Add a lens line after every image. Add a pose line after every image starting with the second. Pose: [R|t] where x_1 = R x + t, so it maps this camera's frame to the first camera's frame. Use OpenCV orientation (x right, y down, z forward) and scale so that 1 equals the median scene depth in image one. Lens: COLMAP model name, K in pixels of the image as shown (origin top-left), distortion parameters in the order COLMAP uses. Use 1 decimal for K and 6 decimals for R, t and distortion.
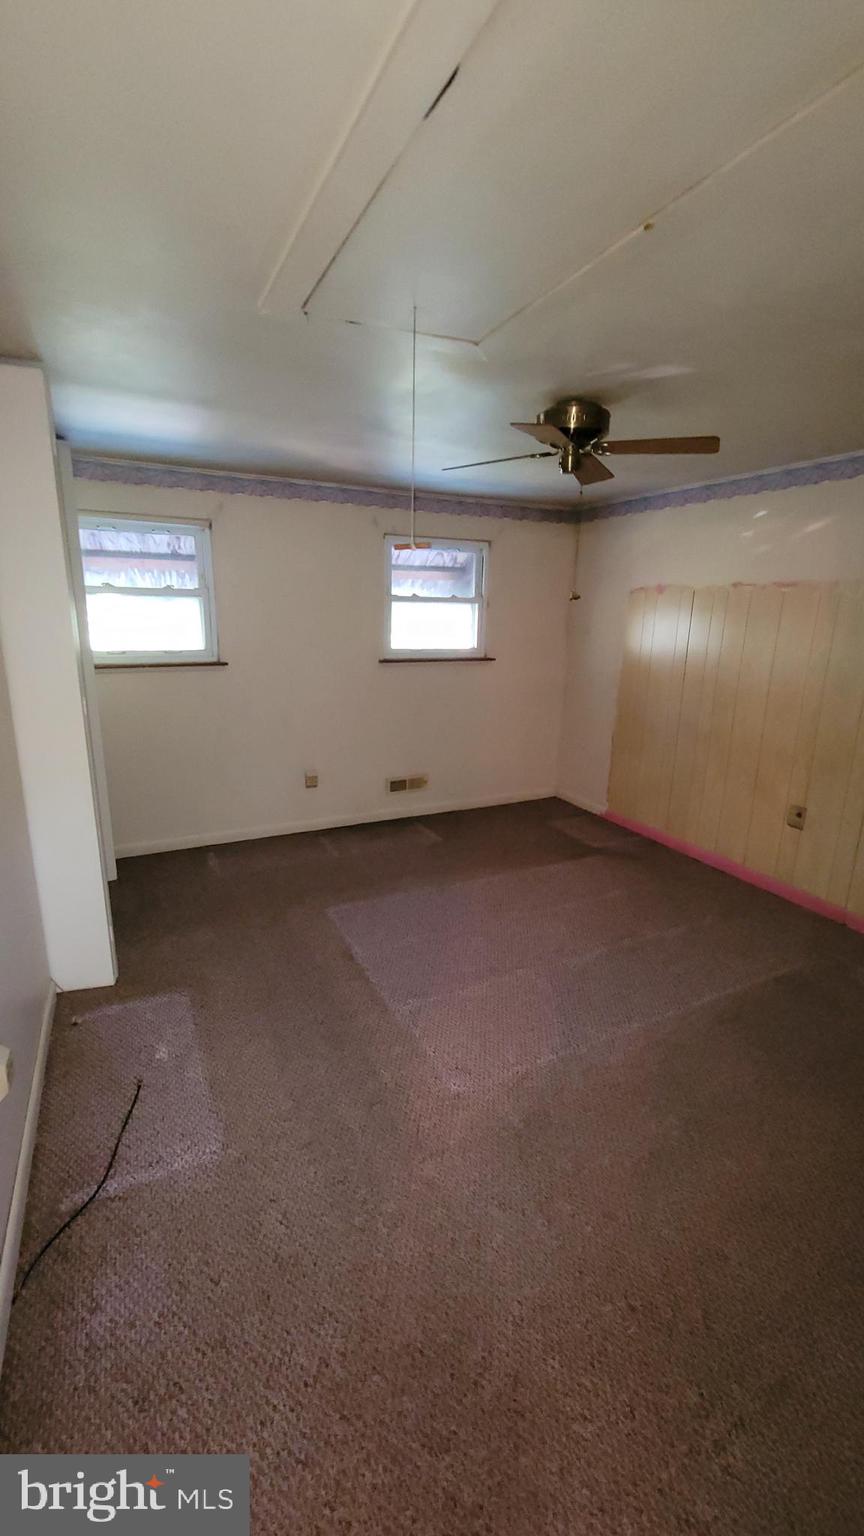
lens RADIAL K [[624.1, 0, 426.4], [0, 624.1, 774.5], [0, 0, 1]] dist [-0.001353, -0.000706]
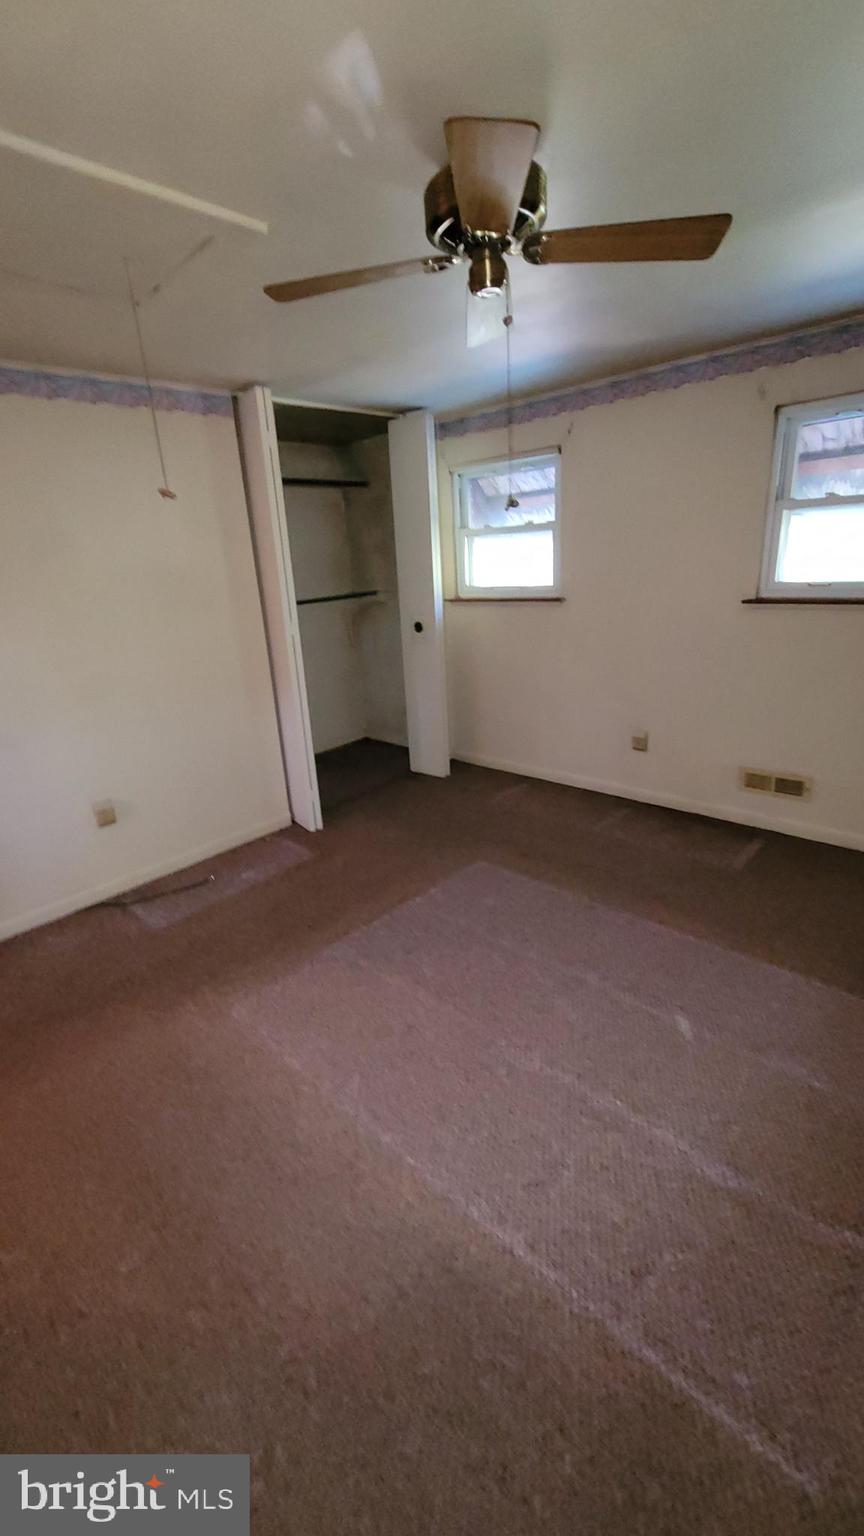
lens RADIAL K [[624.1, 0, 426.4], [0, 624.1, 774.5], [0, 0, 1]] dist [-0.001353, -0.000706]
pose [[0.353758, 0.271958, -0.894927, 0.536929], [-0.177824, 0.958901, 0.221107, -0.093924], [0.918278, 0.080921, 0.387580, 0.454928]]
